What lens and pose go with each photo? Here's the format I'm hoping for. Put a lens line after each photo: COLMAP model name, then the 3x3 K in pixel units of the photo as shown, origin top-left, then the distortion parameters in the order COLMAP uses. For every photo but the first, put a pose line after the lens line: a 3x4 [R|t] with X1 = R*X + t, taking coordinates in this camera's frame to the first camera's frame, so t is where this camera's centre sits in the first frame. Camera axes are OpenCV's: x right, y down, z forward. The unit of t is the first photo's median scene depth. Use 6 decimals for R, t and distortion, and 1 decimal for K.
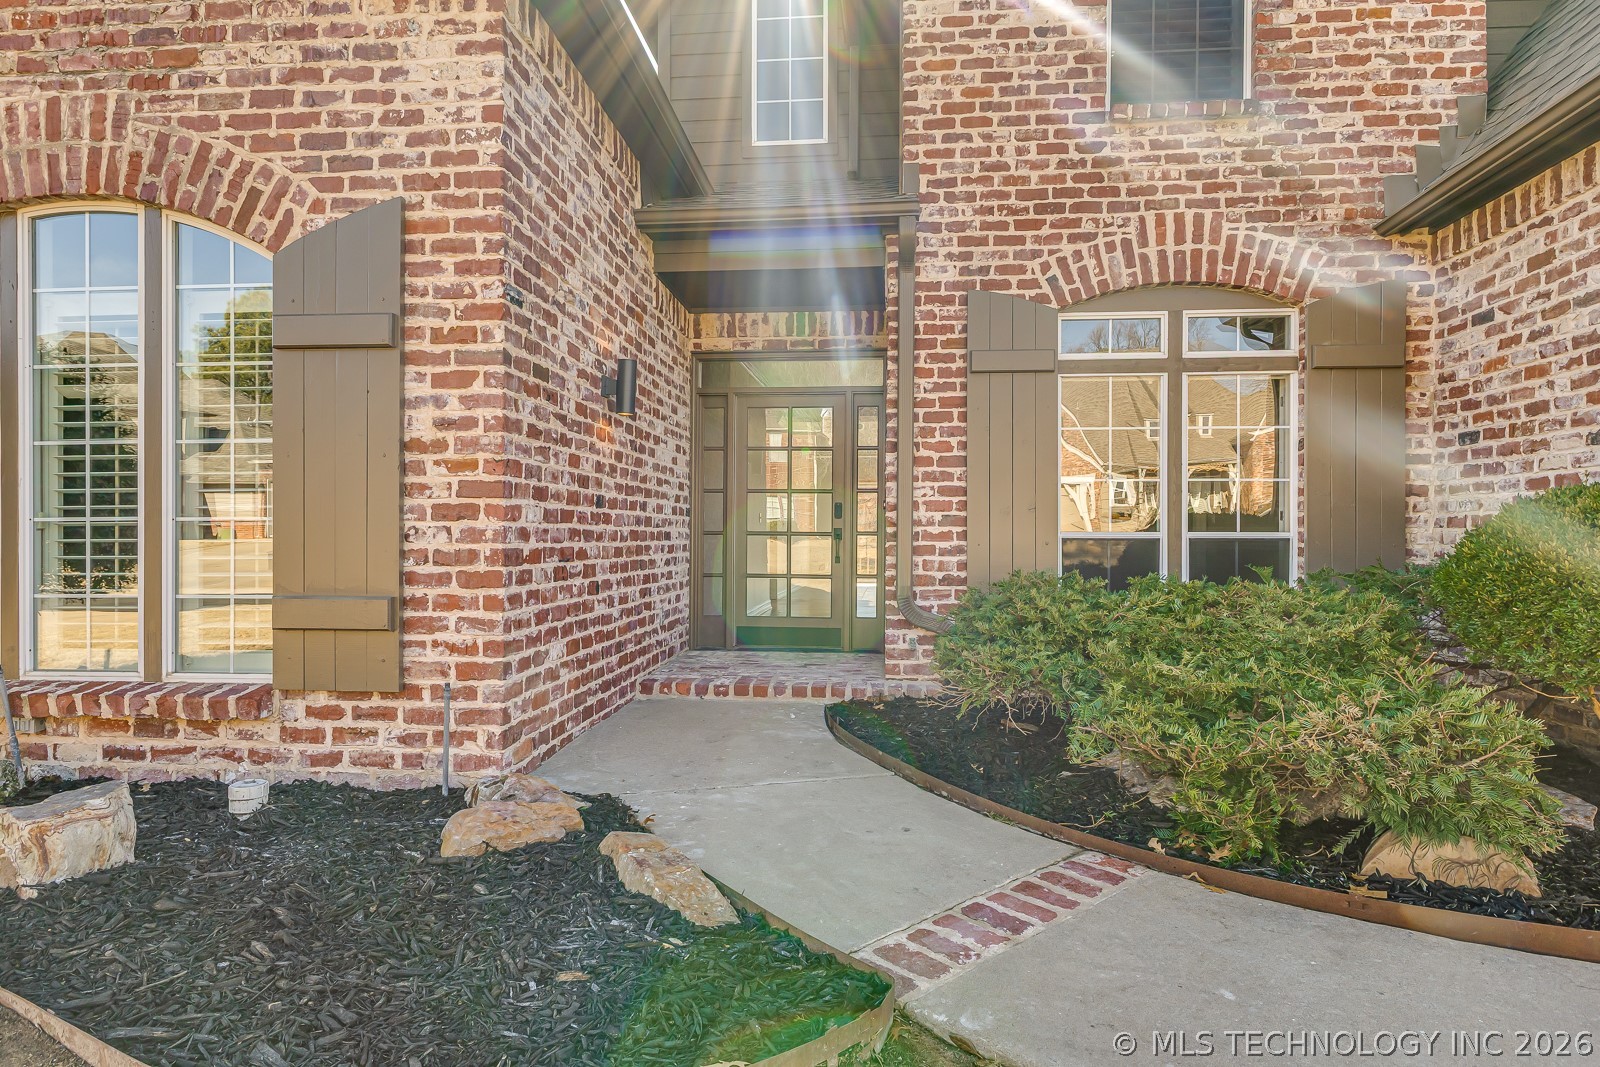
lens RADIAL K [[935.6, 0, 799.1], [0, 935.6, 535.4], [0, 0, 1]] dist [0.002240, -0.002841]
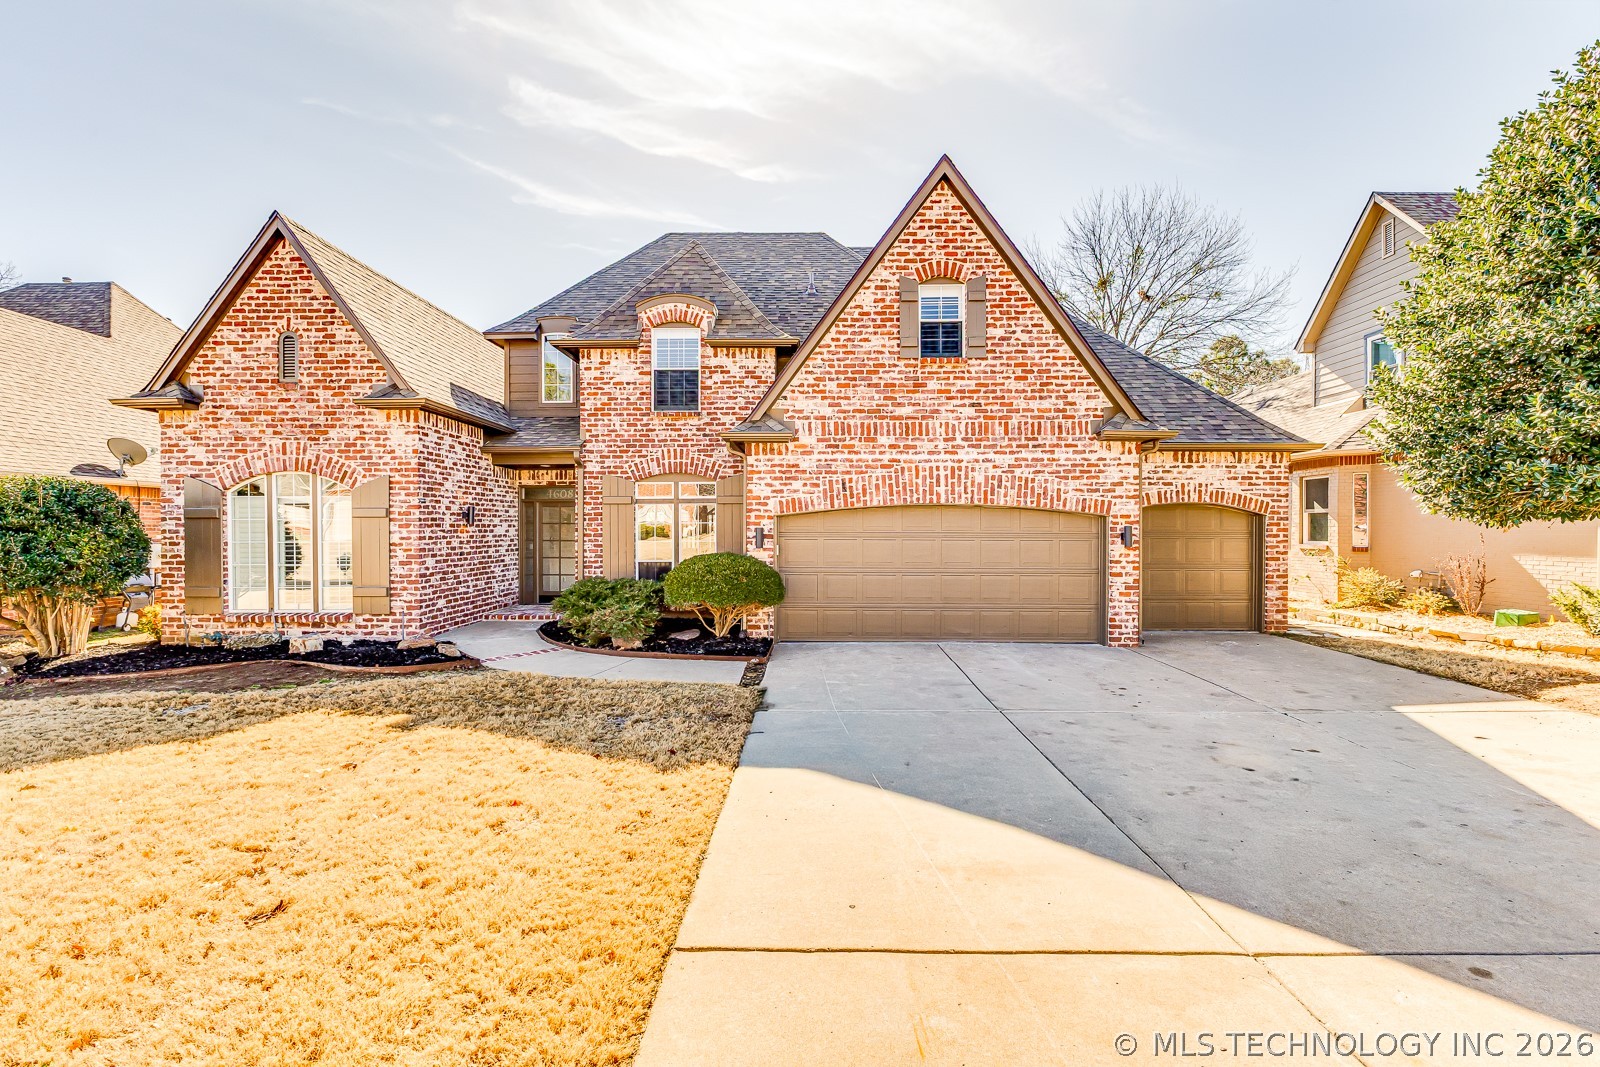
lens RADIAL K [[726.1, 0, 802.7], [0, 726.1, 531.5], [0, 0, 1]] dist [-0.011202, 0.000241]
pose [[0.996947, -0.006953, 0.077774, 0.700854], [0.006424, 0.999955, 0.007047, -0.117354], [-0.077820, -0.006526, 0.996946, -1.409260]]
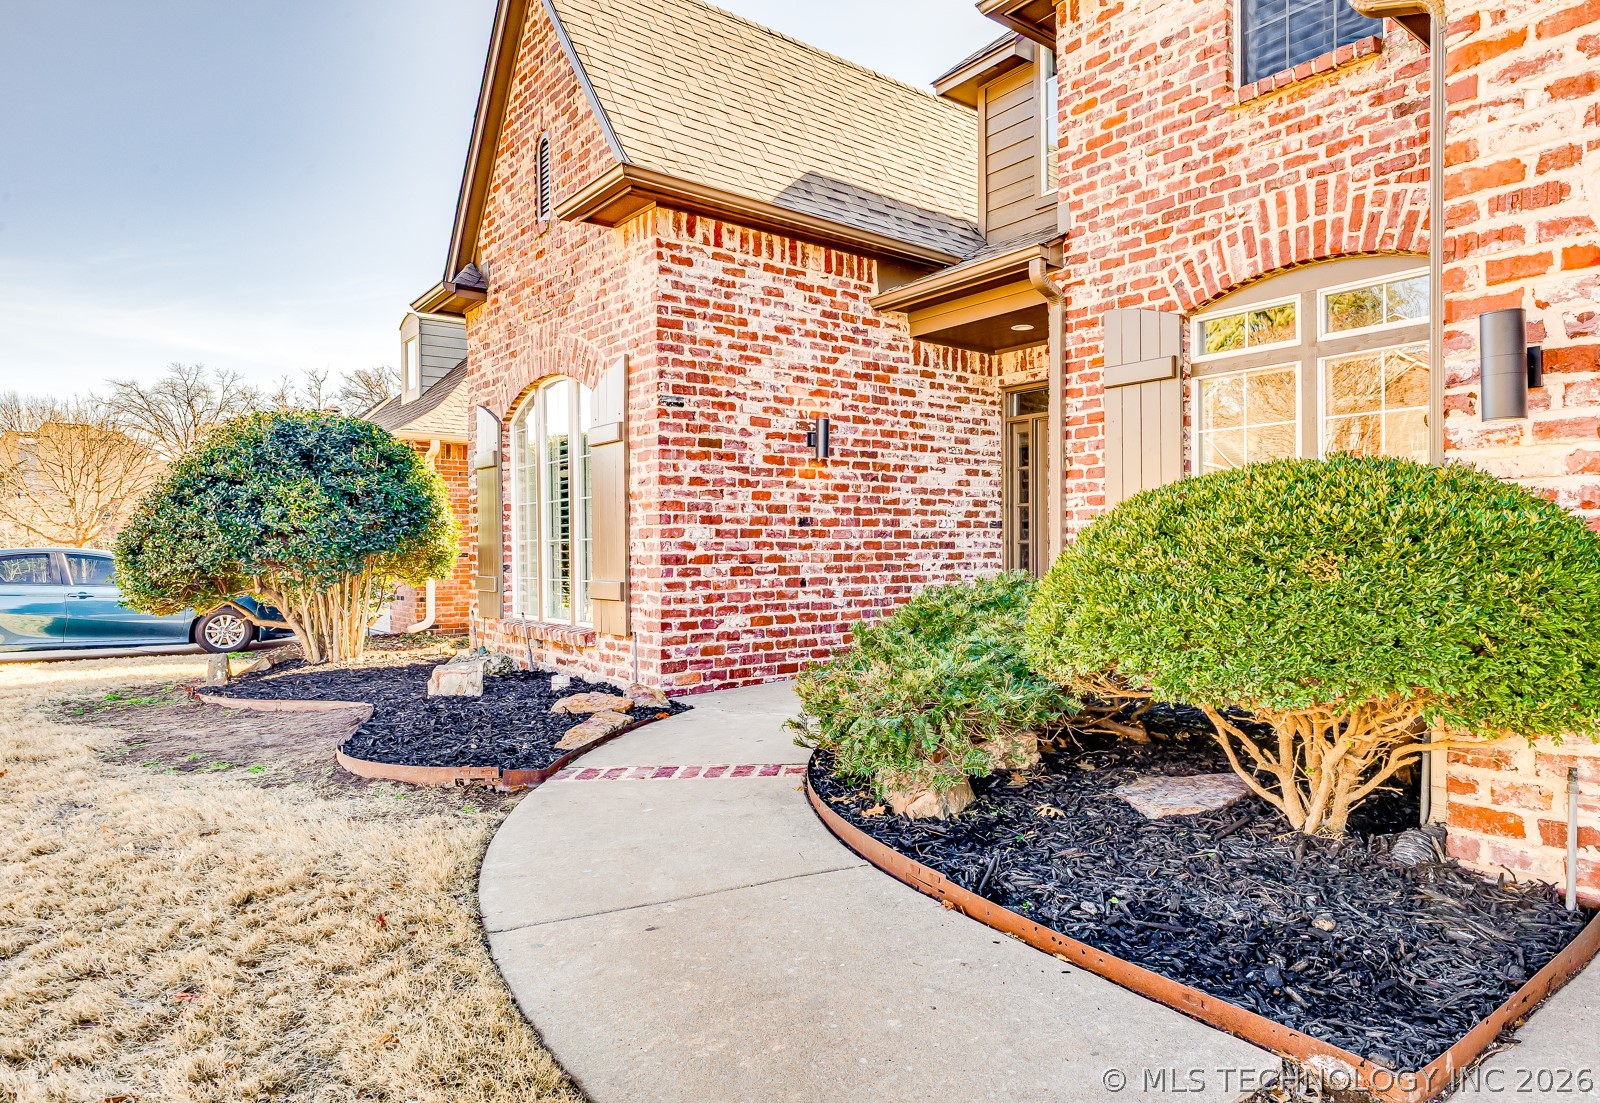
lens RADIAL K [[967.0, 0, 821.7], [0, 967.0, 555.8], [0, 0, 1]] dist [-0.005264, 0.001411]
pose [[0.693349, -0.004740, -0.720586, 0.858100], [0.010685, 0.999936, 0.003703, 0.010103], [0.720523, -0.010267, 0.693355, 0.003543]]
